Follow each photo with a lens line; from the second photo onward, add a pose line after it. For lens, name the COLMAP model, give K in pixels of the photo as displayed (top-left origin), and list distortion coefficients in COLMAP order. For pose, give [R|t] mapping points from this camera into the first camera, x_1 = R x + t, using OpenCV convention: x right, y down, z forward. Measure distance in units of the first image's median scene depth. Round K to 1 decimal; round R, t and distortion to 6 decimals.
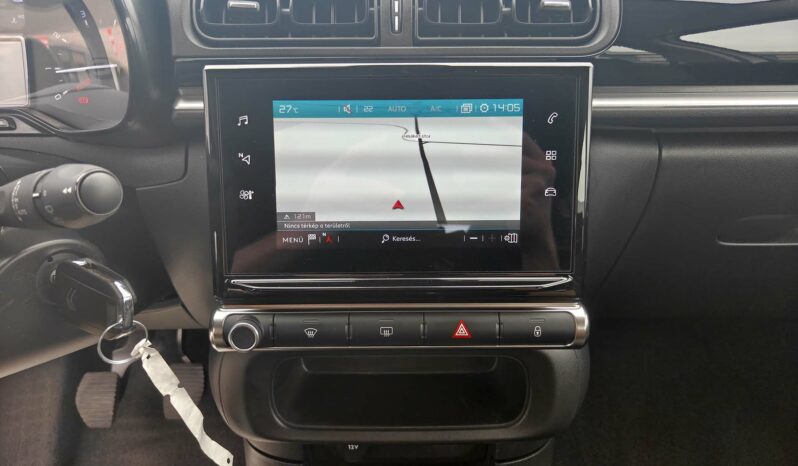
lens RADIAL K [[603.7, 0, 399.0], [0, 603.7, 233.0], [0, 0, 1]] dist [-0.128309, 0.174861]
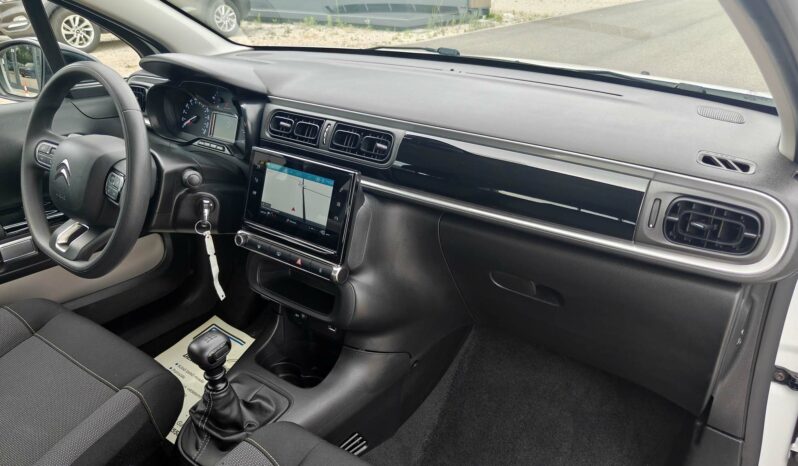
lens RADIAL K [[603.7, 0, 399.0], [0, 603.7, 233.0], [0, 0, 1]] dist [-0.128309, 0.174861]
pose [[0.826466, 0.252892, -0.502992, 1.749263], [-0.279977, 0.959743, 0.022505, -0.135381], [0.488434, 0.122227, 0.863998, -1.055069]]
